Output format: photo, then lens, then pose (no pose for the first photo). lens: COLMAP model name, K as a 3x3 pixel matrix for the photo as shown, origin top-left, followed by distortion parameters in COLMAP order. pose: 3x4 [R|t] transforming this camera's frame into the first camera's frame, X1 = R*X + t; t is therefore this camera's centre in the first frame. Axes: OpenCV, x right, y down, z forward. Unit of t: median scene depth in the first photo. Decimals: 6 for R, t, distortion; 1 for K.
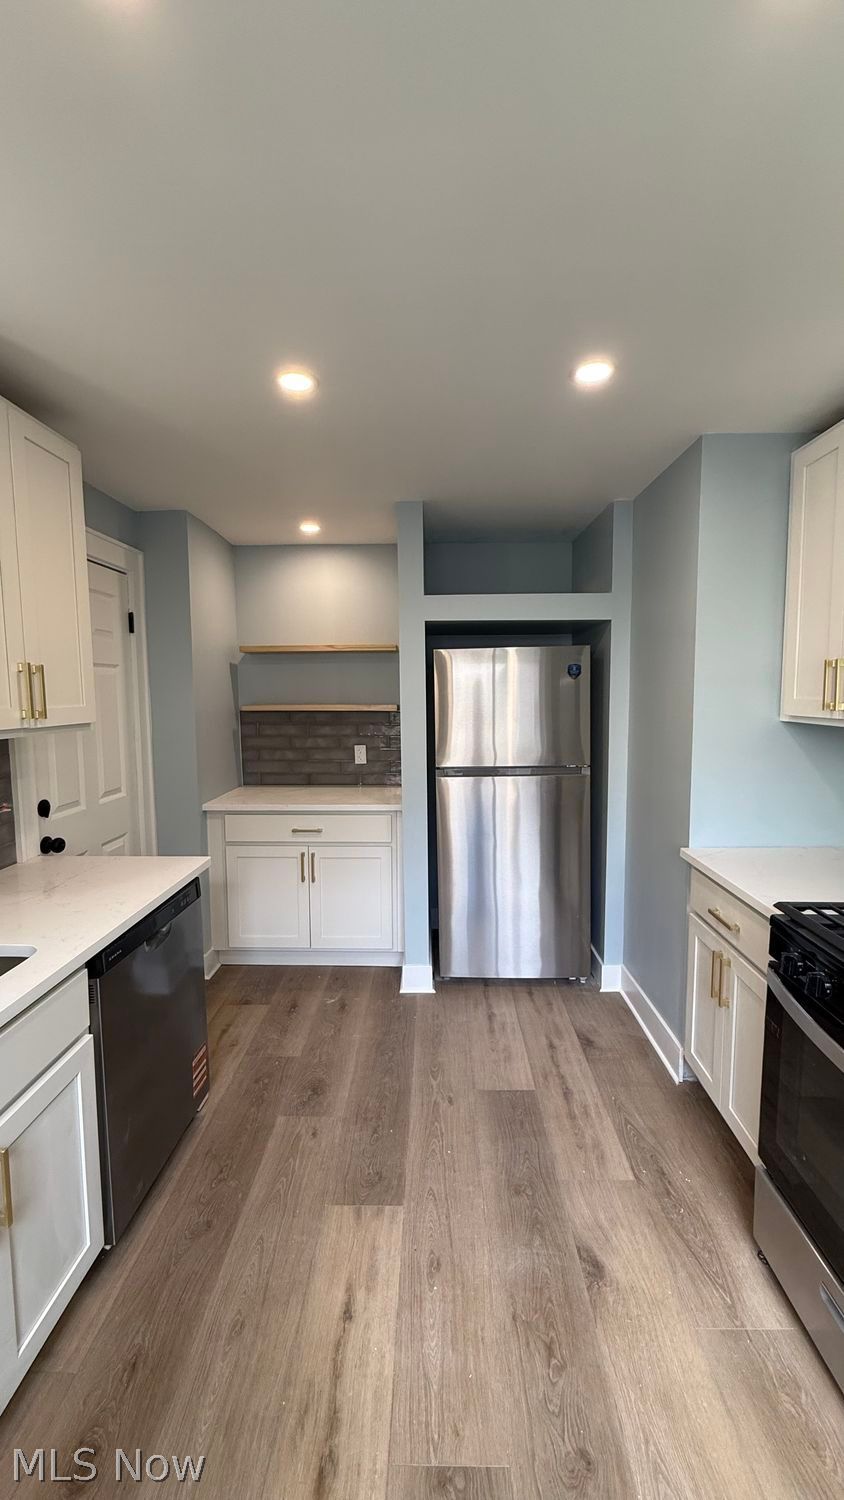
lens RADIAL K [[597.0, 0, 423.3], [0, 597.0, 745.8], [0, 0, 1]] dist [0.000284, -0.000152]
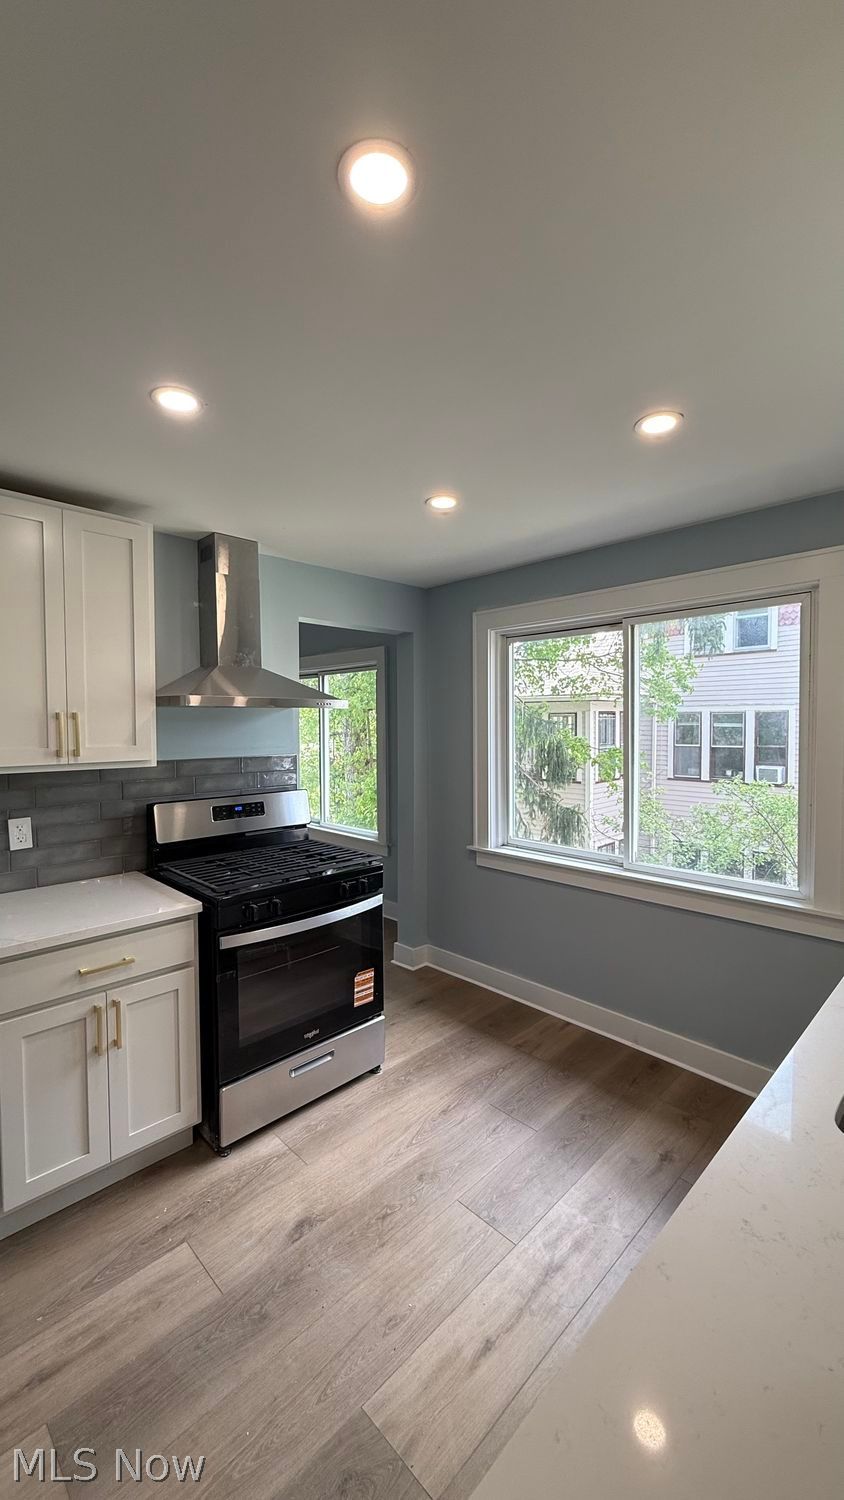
lens RADIAL K [[597.0, 0, 423.3], [0, 597.0, 745.8], [0, 0, 1]] dist [0.000284, -0.000152]
pose [[-0.721719, -0.018314, 0.691944, -0.478585], [0.071240, 0.992376, 0.100572, -0.118969], [-0.688511, 0.121879, -0.714912, 1.093155]]
